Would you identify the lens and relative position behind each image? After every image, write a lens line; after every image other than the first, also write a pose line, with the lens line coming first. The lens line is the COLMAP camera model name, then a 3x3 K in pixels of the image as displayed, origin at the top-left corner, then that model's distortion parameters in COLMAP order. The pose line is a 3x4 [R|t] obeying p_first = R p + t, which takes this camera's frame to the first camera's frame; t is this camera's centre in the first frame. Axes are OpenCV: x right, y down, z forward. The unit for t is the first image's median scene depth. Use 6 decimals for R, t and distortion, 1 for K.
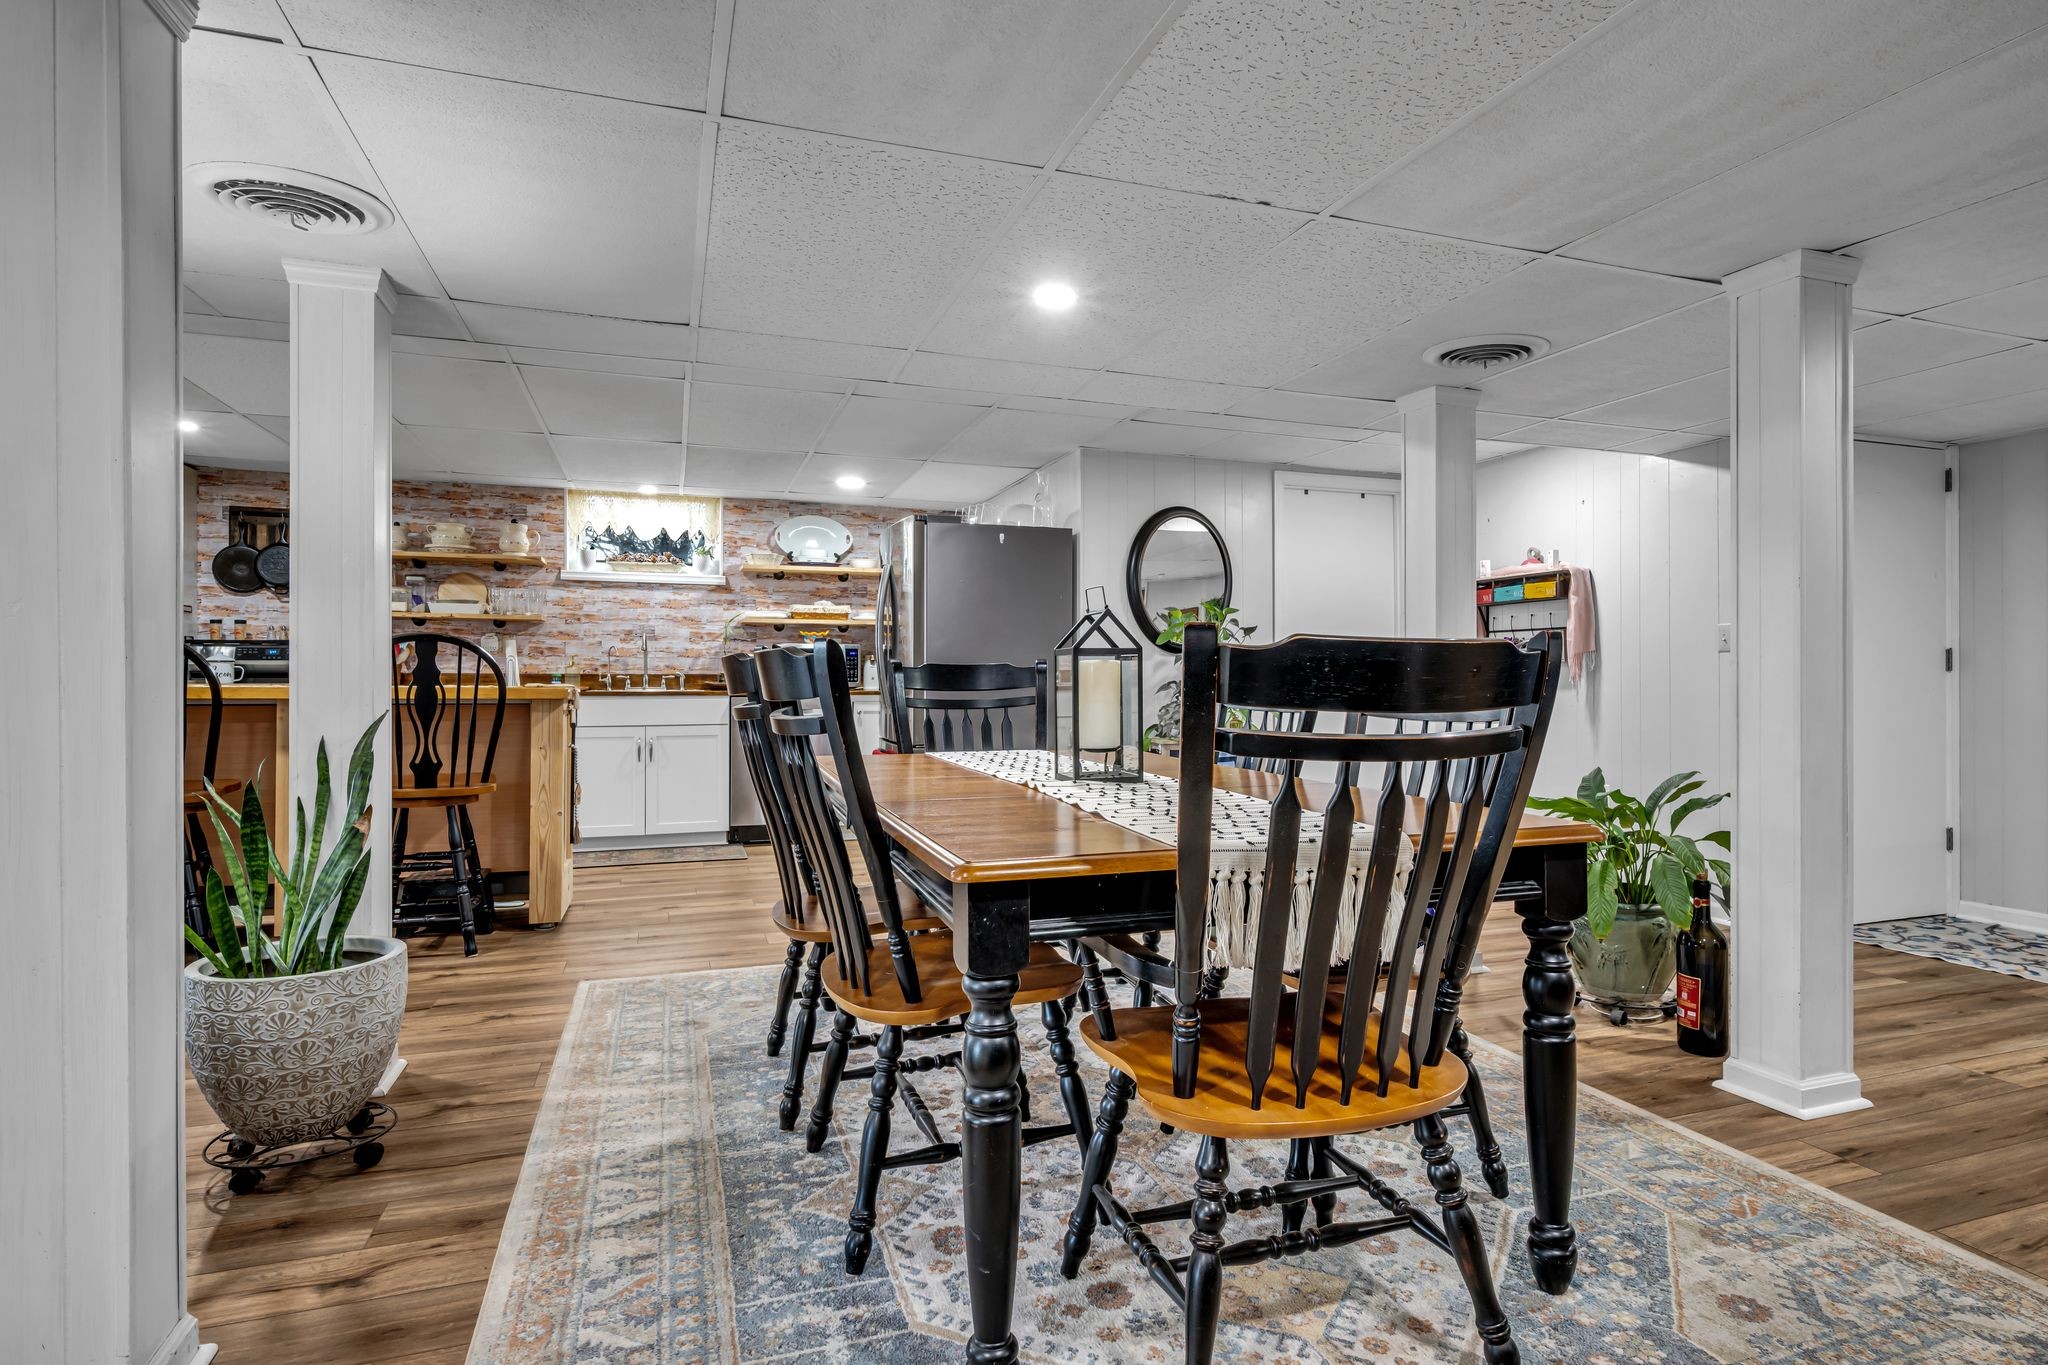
lens RADIAL K [[1044.4, 0, 1024.1], [0, 1044.4, 676.9], [0, 0, 1]] dist [0.003374, -0.000147]
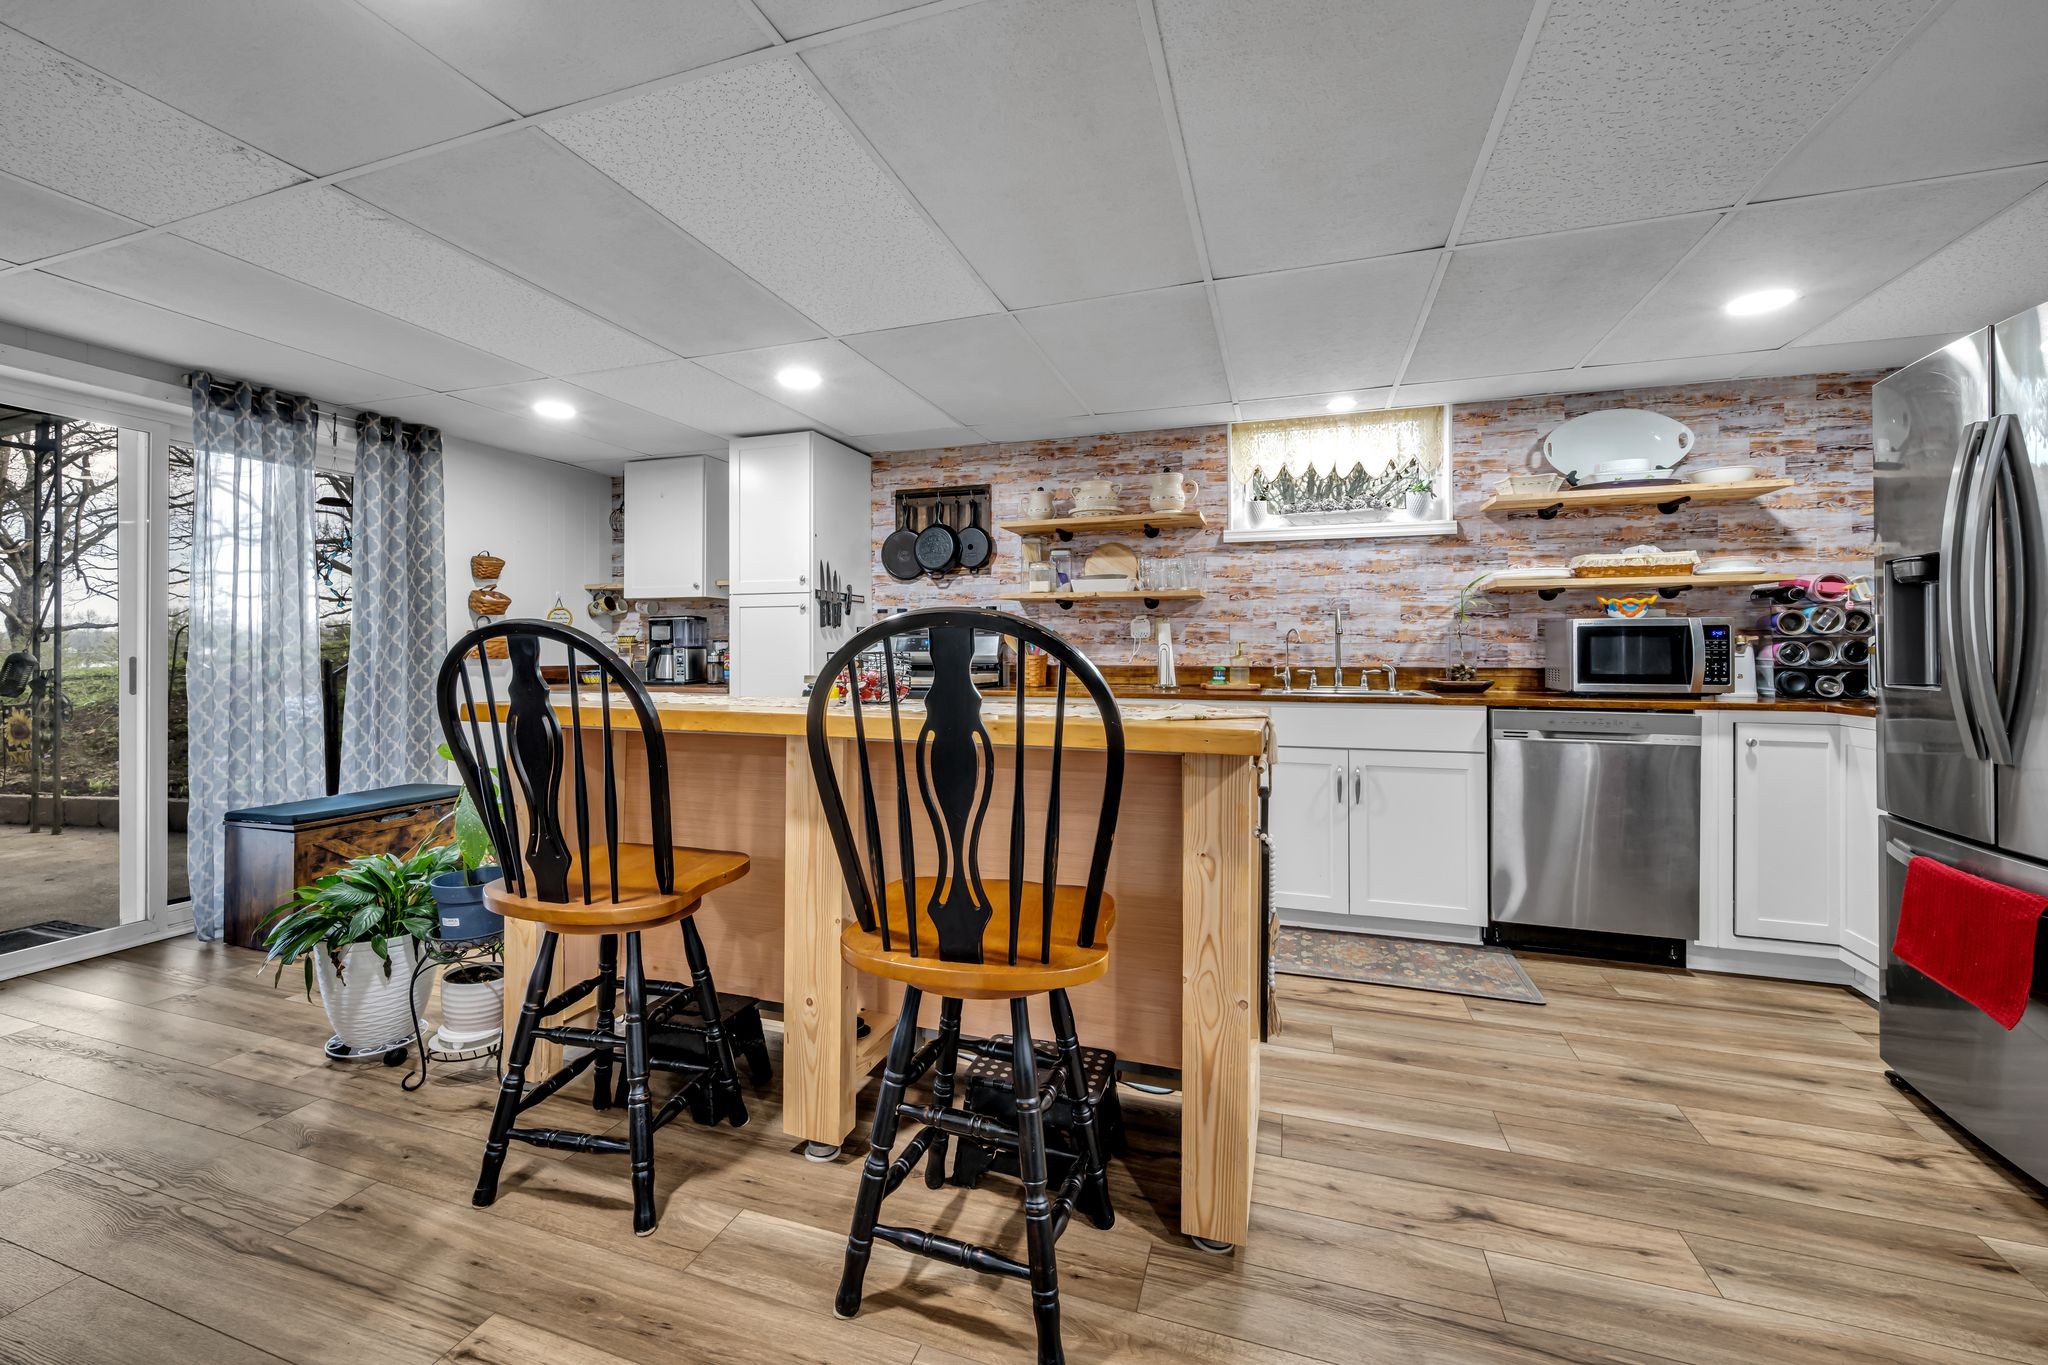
lens RADIAL K [[840.9, 0, 998.2], [0, 840.9, 641.9], [0, 0, 1]] dist [-0.000253, 0.000056]
pose [[0.785530, -0.009789, -0.618747, -0.192351], [0.002645, 0.999919, -0.012462, -0.013451], [0.618818, 0.008153, 0.785492, 0.413855]]
